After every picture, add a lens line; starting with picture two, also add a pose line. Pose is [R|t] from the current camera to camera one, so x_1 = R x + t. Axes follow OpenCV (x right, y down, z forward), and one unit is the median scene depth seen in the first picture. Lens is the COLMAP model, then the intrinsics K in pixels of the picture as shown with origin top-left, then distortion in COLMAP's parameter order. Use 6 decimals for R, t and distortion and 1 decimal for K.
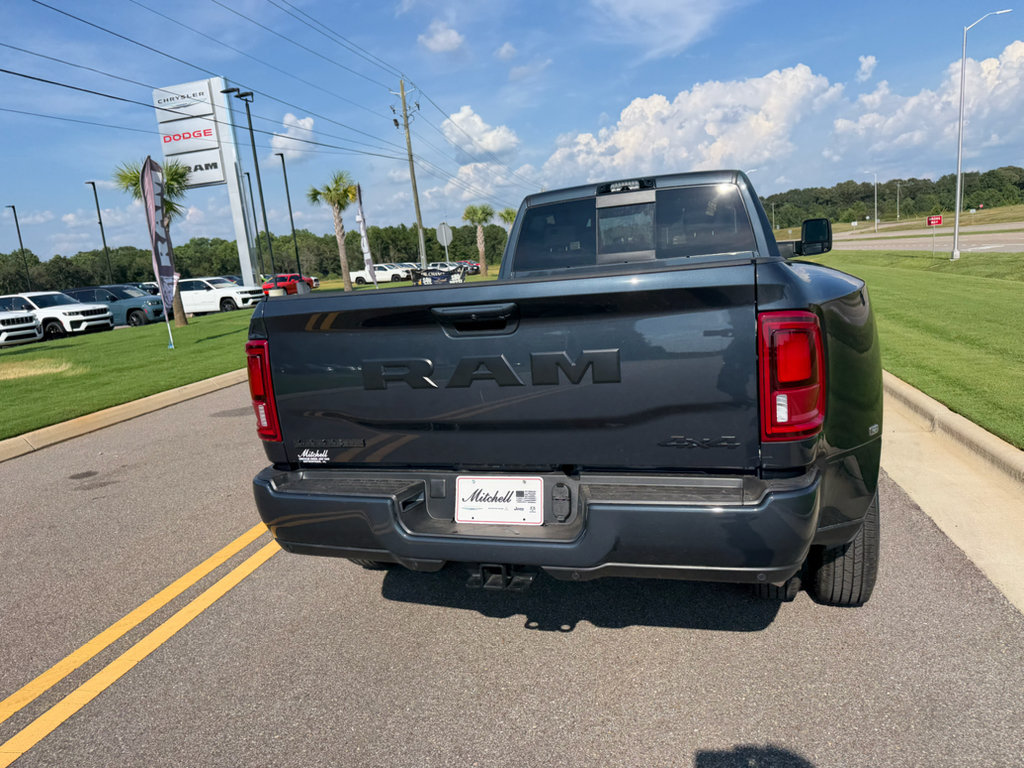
lens RADIAL K [[718.7, 0, 522.1], [0, 718.7, 389.4], [0, 0, 1]] dist [0.056502, -0.078305]
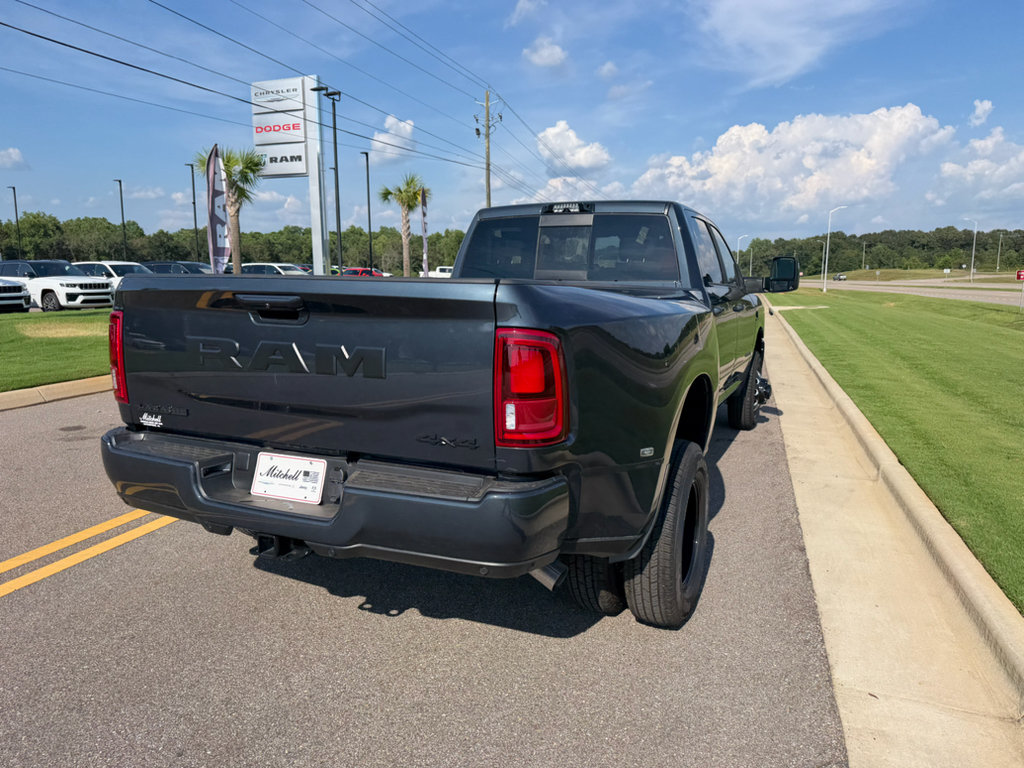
lens RADIAL K [[715.0, 0, 525.0], [0, 715.0, 381.5], [0, 0, 1]] dist [0.079088, -0.115956]
pose [[0.990270, 0.107303, -0.088609, 0.044715], [-0.109656, 0.993724, -0.022109, -0.000591], [0.085680, 0.031610, 0.995821, -0.006727]]
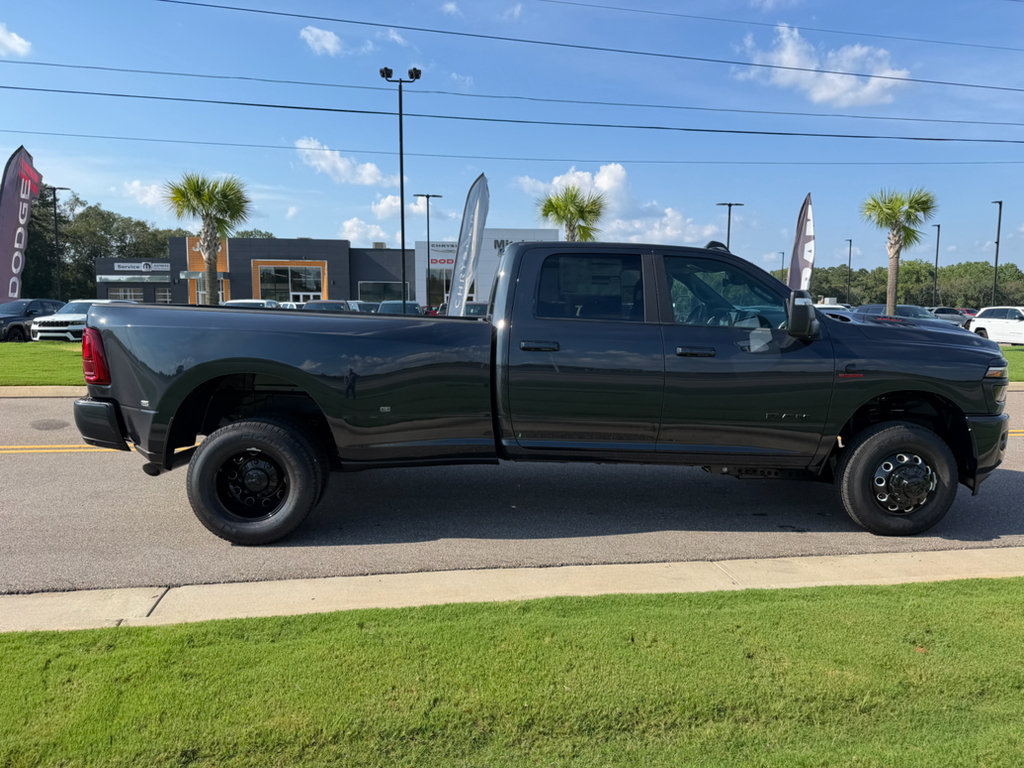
lens RADIAL K [[715.3, 0, 515.8], [0, 715.3, 389.9], [0, 0, 1]] dist [0.083744, -0.121994]
pose [[0.356578, 0.197323, -0.913190, 0.288449], [-0.213767, 0.968743, 0.125857, -0.047839], [0.909481, 0.150332, 0.387614, 0.131474]]
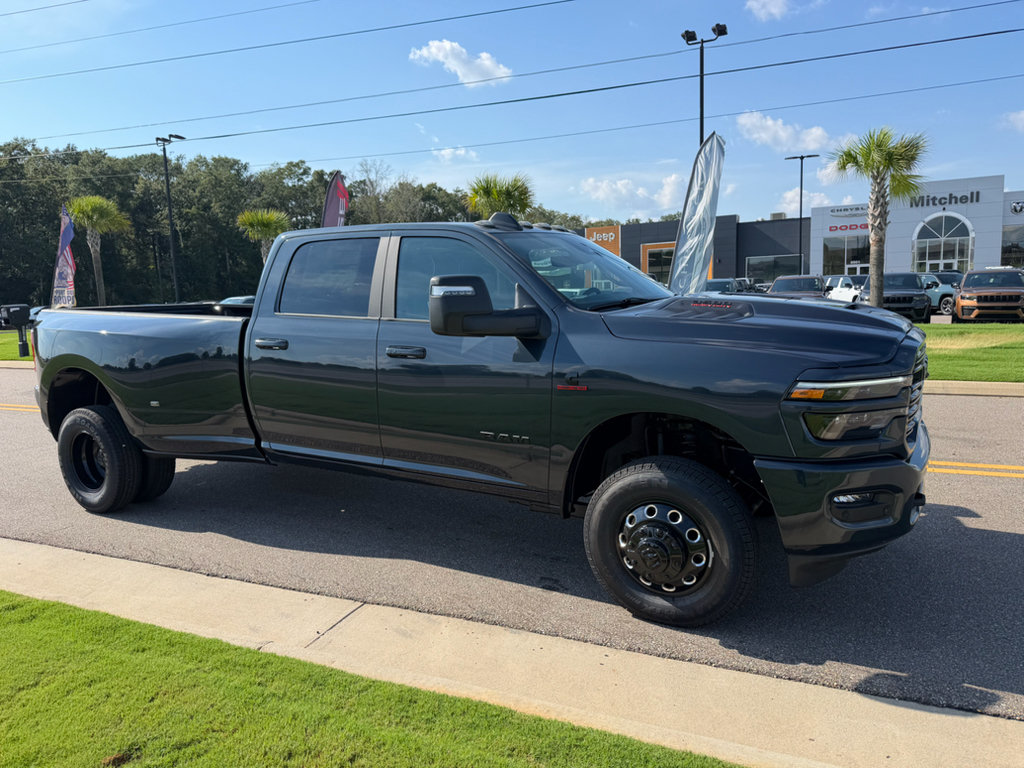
lens RADIAL K [[717.7, 0, 522.4], [0, 717.7, 396.2], [0, 0, 1]] dist [0.071718, -0.105240]
pose [[-0.204646, 0.235259, -0.950144, 0.273570], [-0.131867, 0.955212, 0.264916, -0.085583], [0.969913, 0.179506, -0.164457, 0.333113]]
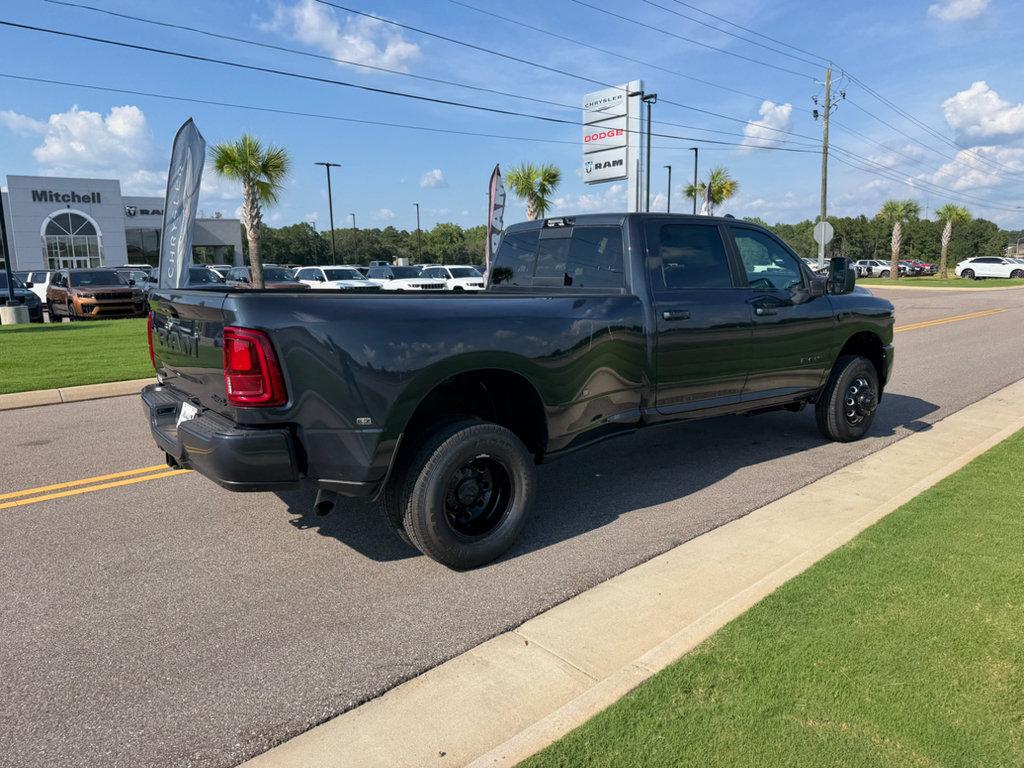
lens RADIAL K [[715.3, 0, 515.8], [0, 715.3, 389.9], [0, 0, 1]] dist [0.083744, -0.121994]
pose [[0.822267, 0.169355, -0.543319, 0.171599], [-0.160485, 0.984952, 0.064135, -0.016758], [0.546005, 0.034458, 0.837073, -0.002695]]
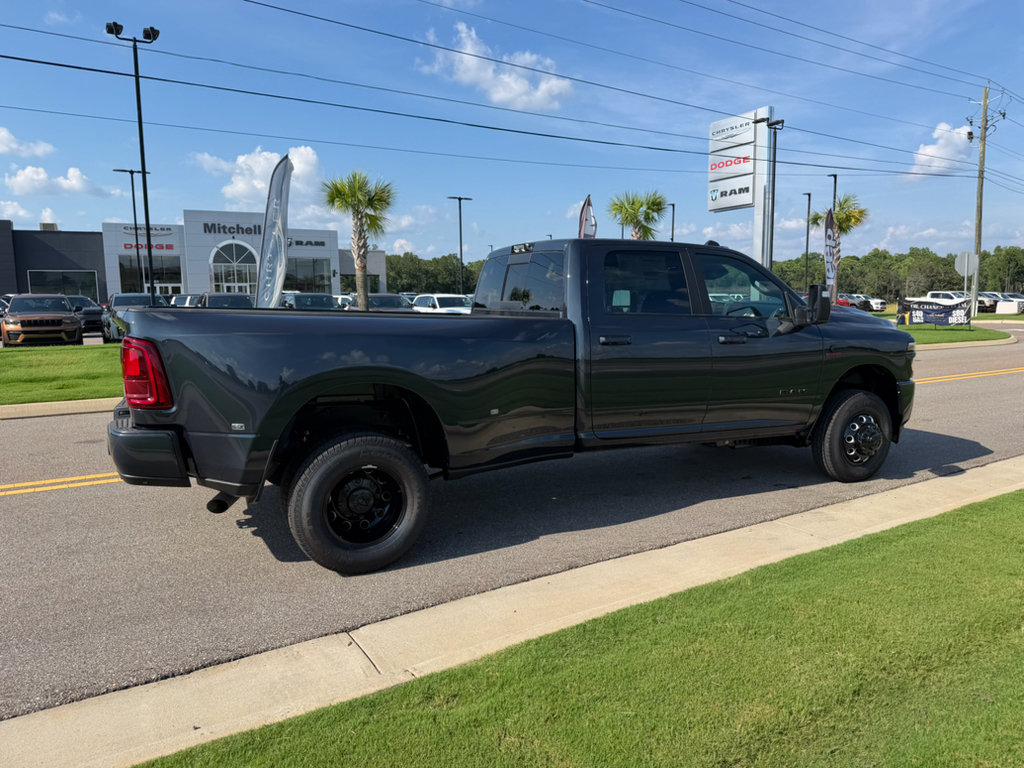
lens RADIAL K [[717.7, 0, 522.4], [0, 717.7, 396.2], [0, 0, 1]] dist [0.071718, -0.105240]
pose [[0.702286, 0.180293, -0.688686, 0.226644], [-0.187903, 0.980037, 0.064954, -0.025878], [0.686649, 0.083790, 0.722144, 0.033544]]
